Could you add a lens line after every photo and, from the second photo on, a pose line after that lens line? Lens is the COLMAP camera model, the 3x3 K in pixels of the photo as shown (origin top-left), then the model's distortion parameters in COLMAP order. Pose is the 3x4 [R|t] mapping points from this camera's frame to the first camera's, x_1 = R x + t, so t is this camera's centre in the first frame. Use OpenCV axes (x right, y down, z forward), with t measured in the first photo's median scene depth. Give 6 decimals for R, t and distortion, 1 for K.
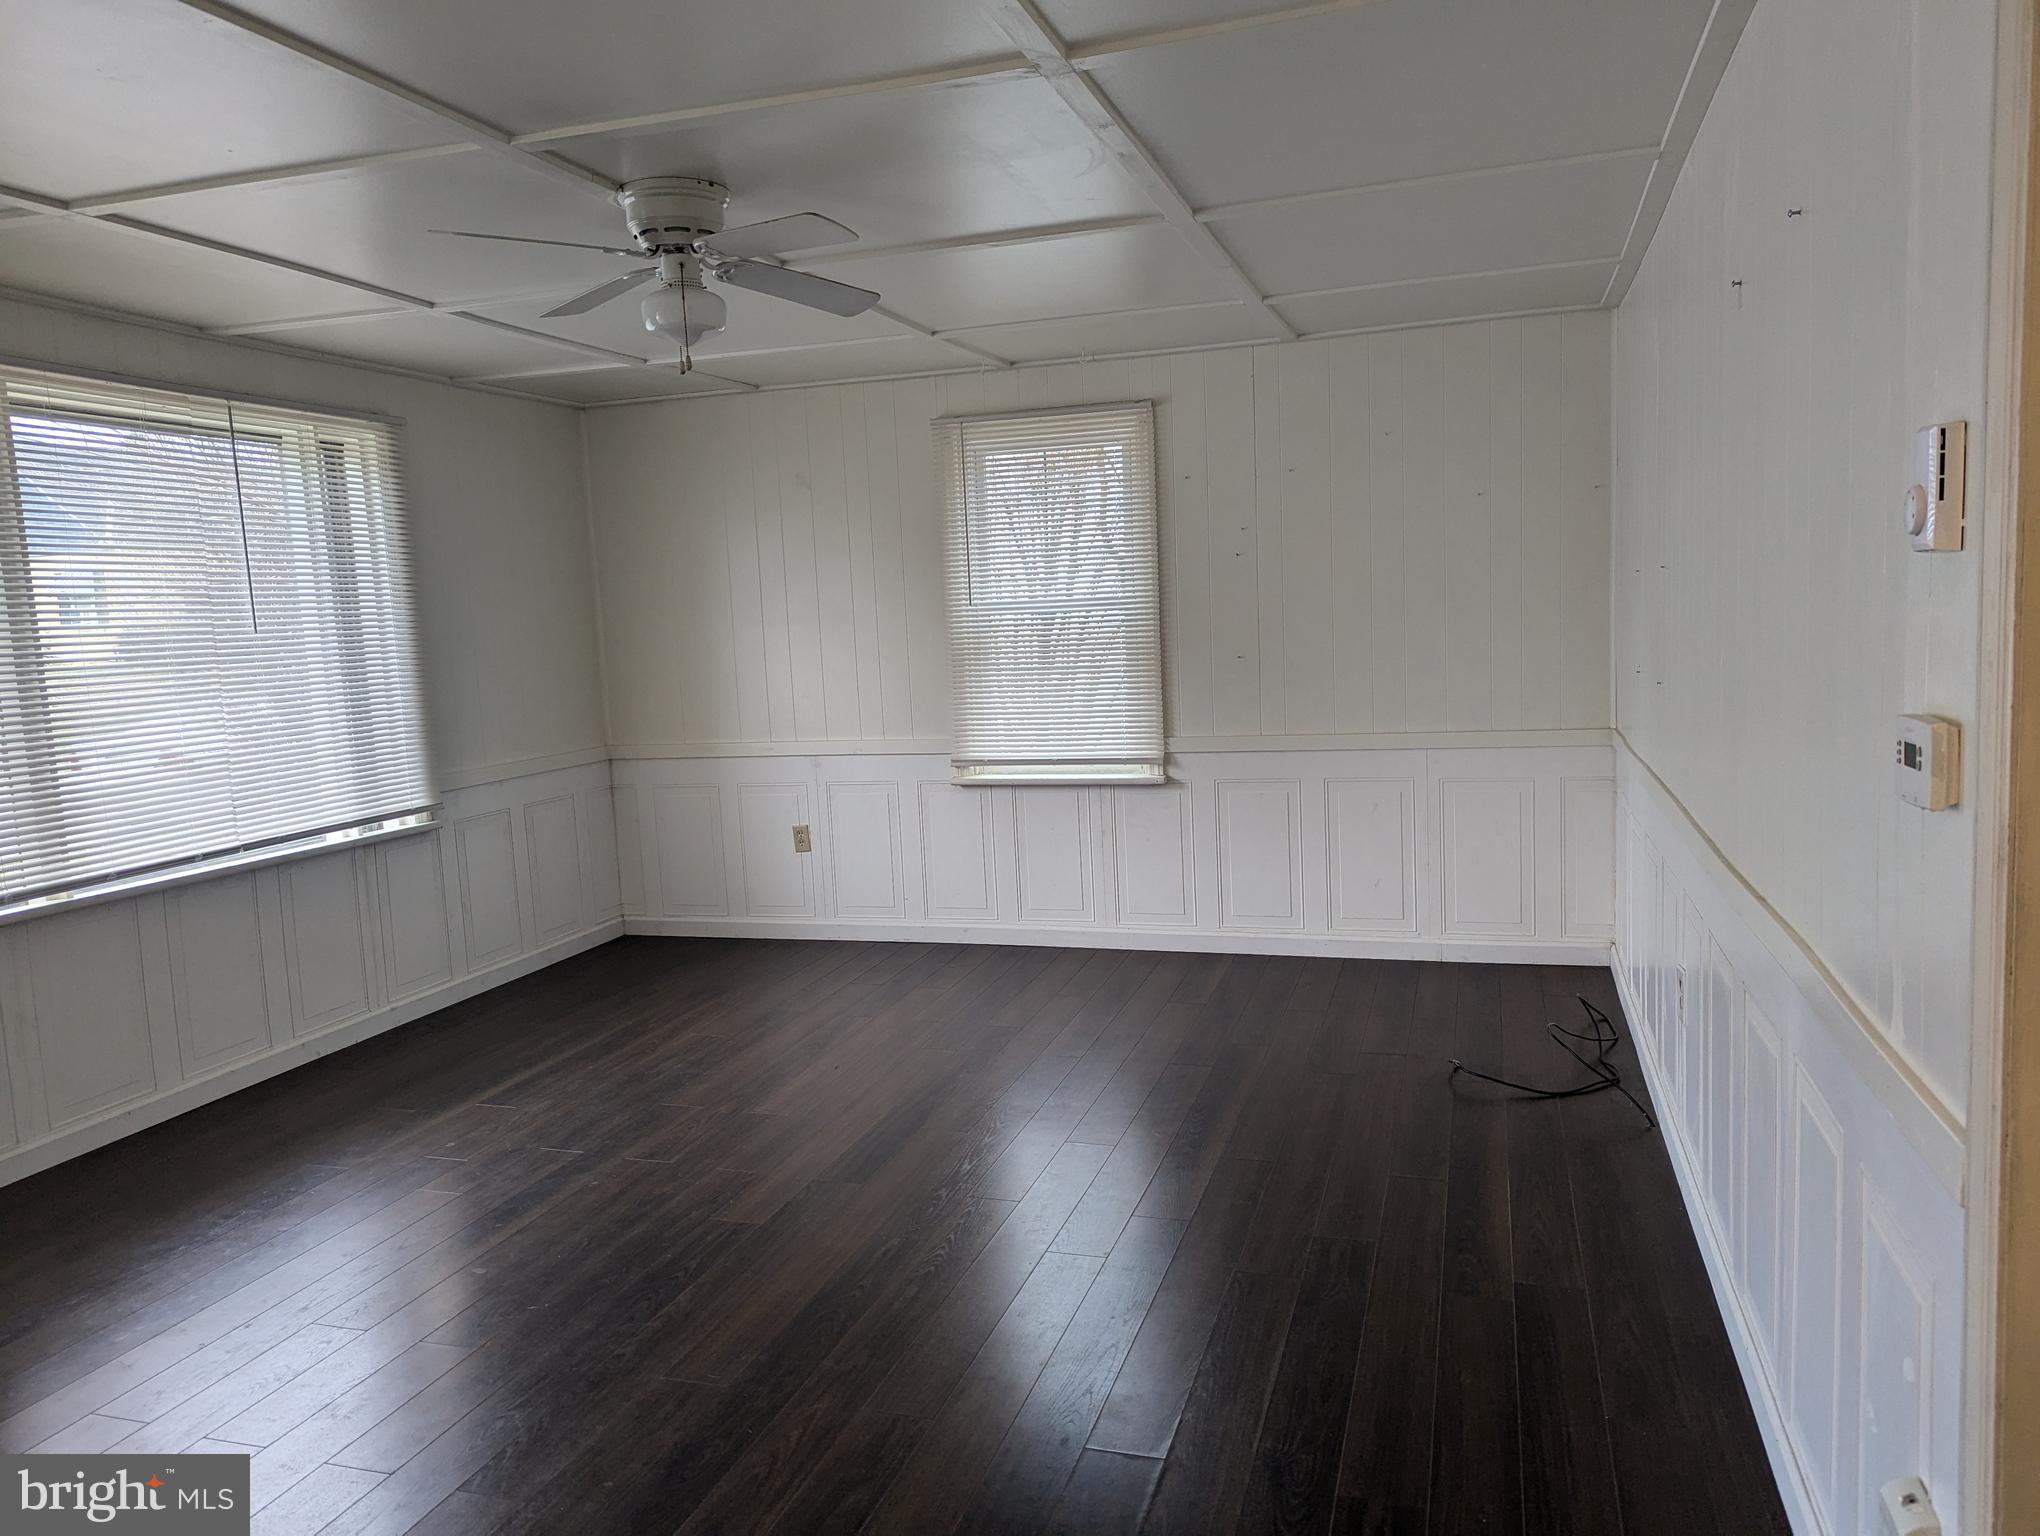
lens RADIAL K [[1439.2, 0, 1030.8], [0, 1439.2, 769.1], [0, 0, 1]] dist [-0.001730, -0.000313]
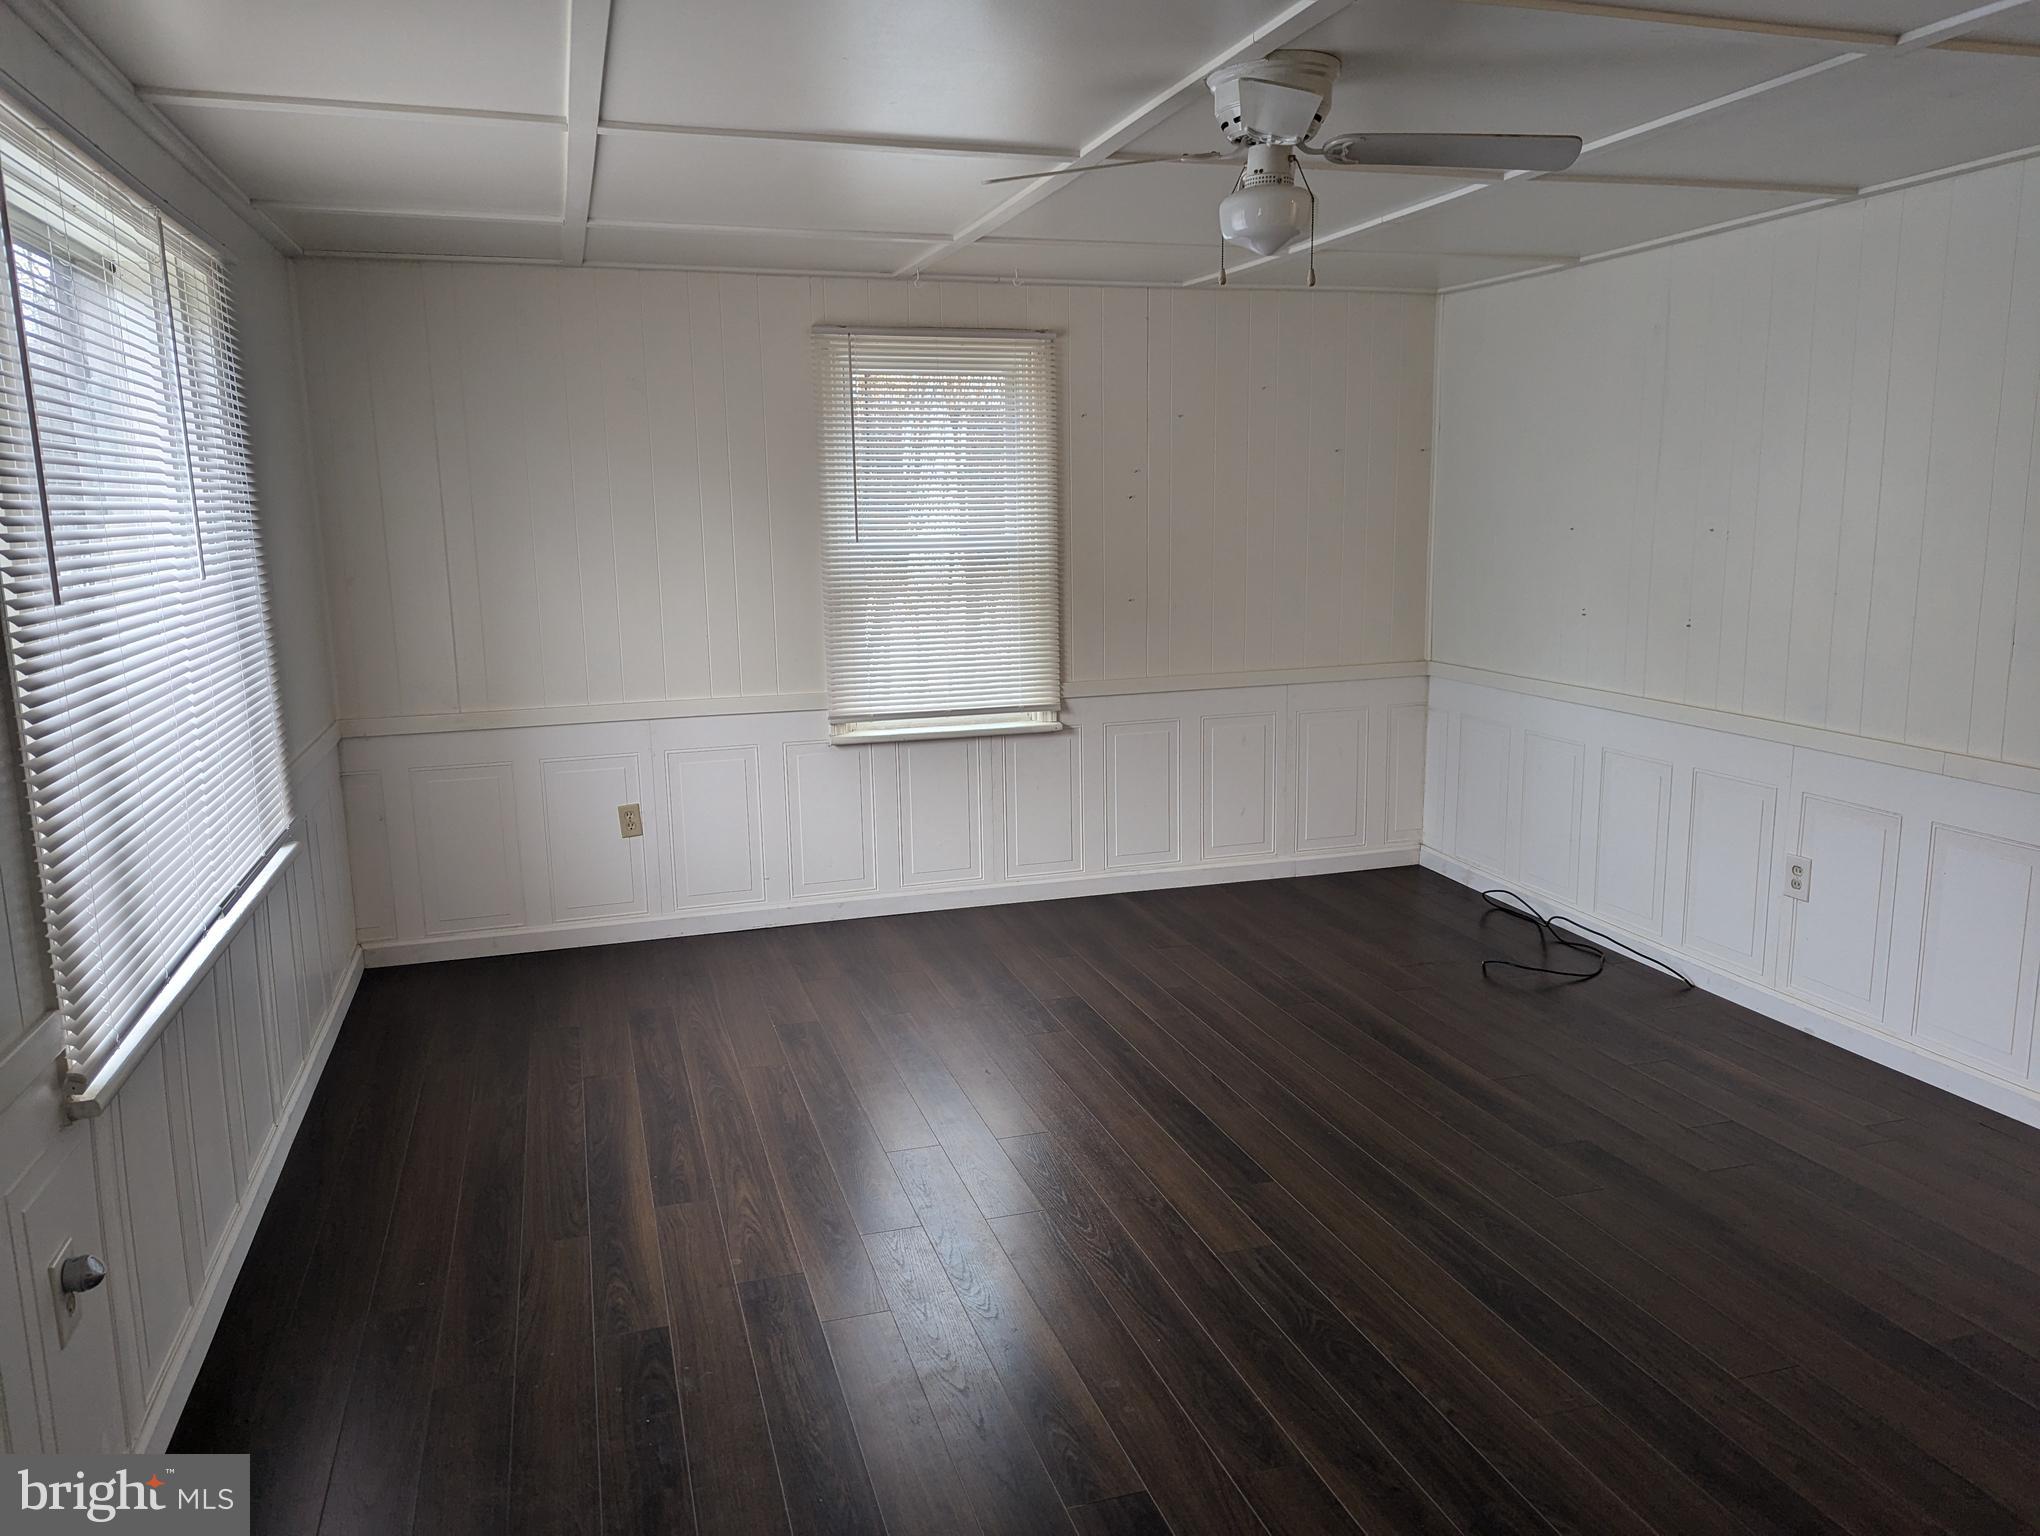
lens RADIAL K [[1439.2, 0, 1023.1], [0, 1439.2, 767.8], [0, 0, 1]] dist [-0.001730, -0.000313]
pose [[0.816570, -0.071039, 0.572858, -0.482281], [0.041948, 0.997077, 0.063852, -0.027485], [-0.575720, -0.028110, 0.817164, 0.210974]]
